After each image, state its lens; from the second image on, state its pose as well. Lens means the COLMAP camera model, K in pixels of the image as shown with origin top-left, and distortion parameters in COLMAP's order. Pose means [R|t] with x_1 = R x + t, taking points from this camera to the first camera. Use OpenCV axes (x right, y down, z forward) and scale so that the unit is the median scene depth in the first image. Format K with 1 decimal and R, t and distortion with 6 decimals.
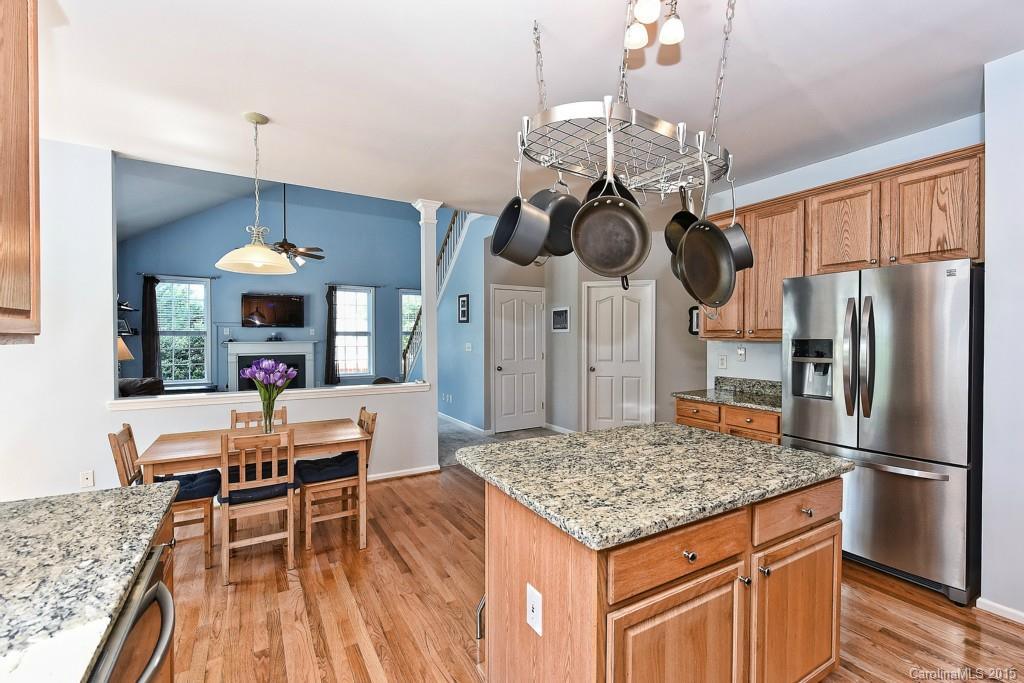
lens RADIAL K [[443.6, 0, 512.0], [0, 443.6, 341.5], [0, 0, 1]] dist [0.002701, 0.000121]
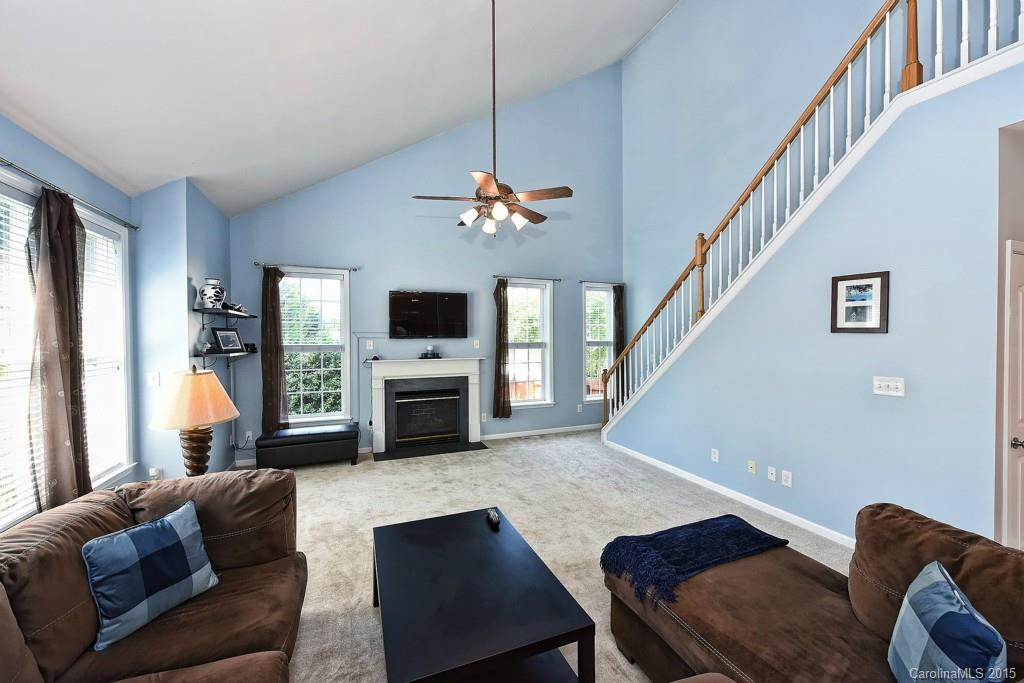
lens RADIAL K [[401.0, 0, 512.0], [0, 401.0, 341.5], [0, 0, 1]] dist [0.001563, -0.000083]
pose [[0.988568, -0.004828, -0.150698, -0.306954], [0.004376, 0.999985, -0.003333, -0.024477], [0.150712, 0.002635, 0.988574, 0.383675]]
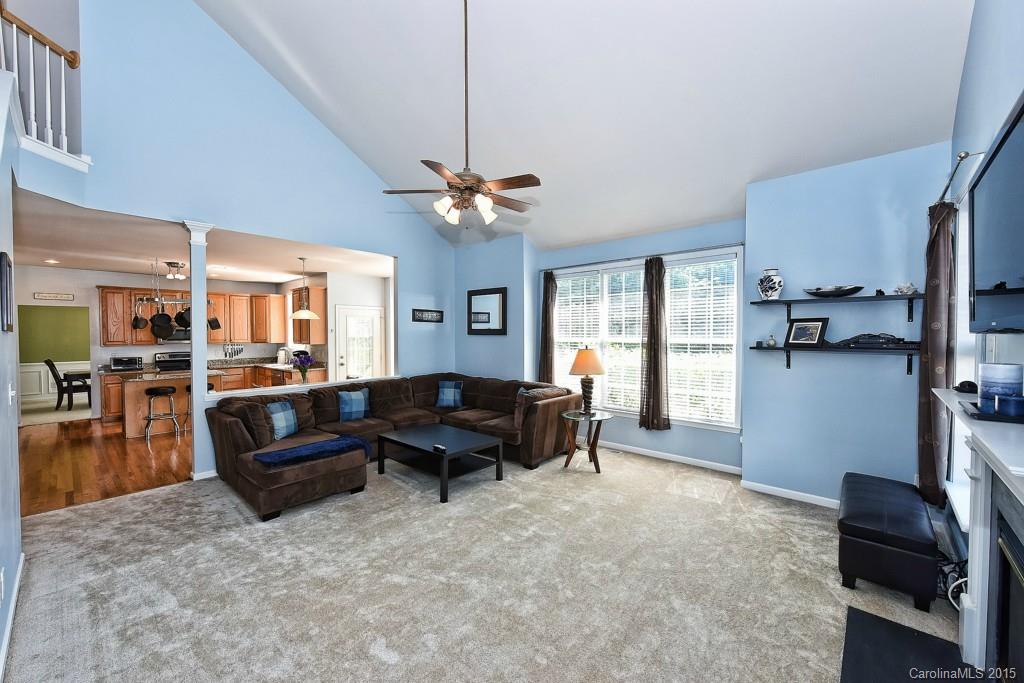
lens RADIAL K [[401.0, 0, 512.0], [0, 401.0, 341.5], [0, 0, 1]] dist [0.001563, -0.000083]
pose [[-0.954052, 0.008759, -0.299512, -0.310330], [-0.000678, 0.999507, 0.031388, -0.031781], [0.299639, 0.030149, -0.953576, 1.077769]]
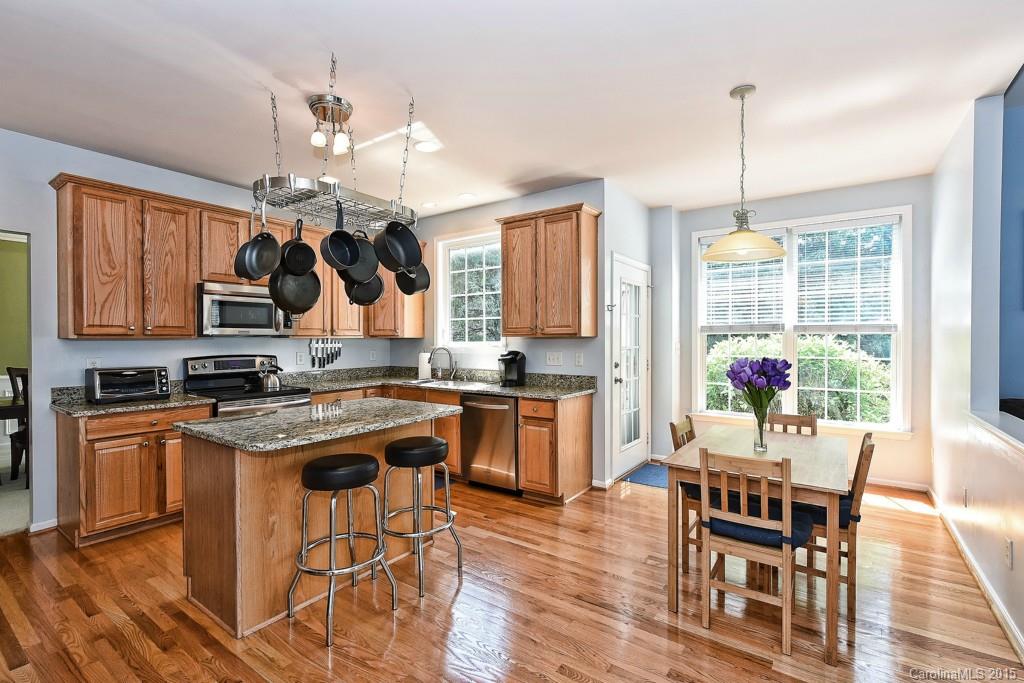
lens RADIAL K [[458.9, 0, 514.5], [0, 458.9, 341.9], [0, 0, 1]] dist [0.001091, 0.000280]
pose [[-0.911679, 0.002716, -0.410895, 0.076122], [-0.004477, 0.999853, 0.016543, -0.000530], [0.410879, 0.016922, -0.911533, 0.507259]]
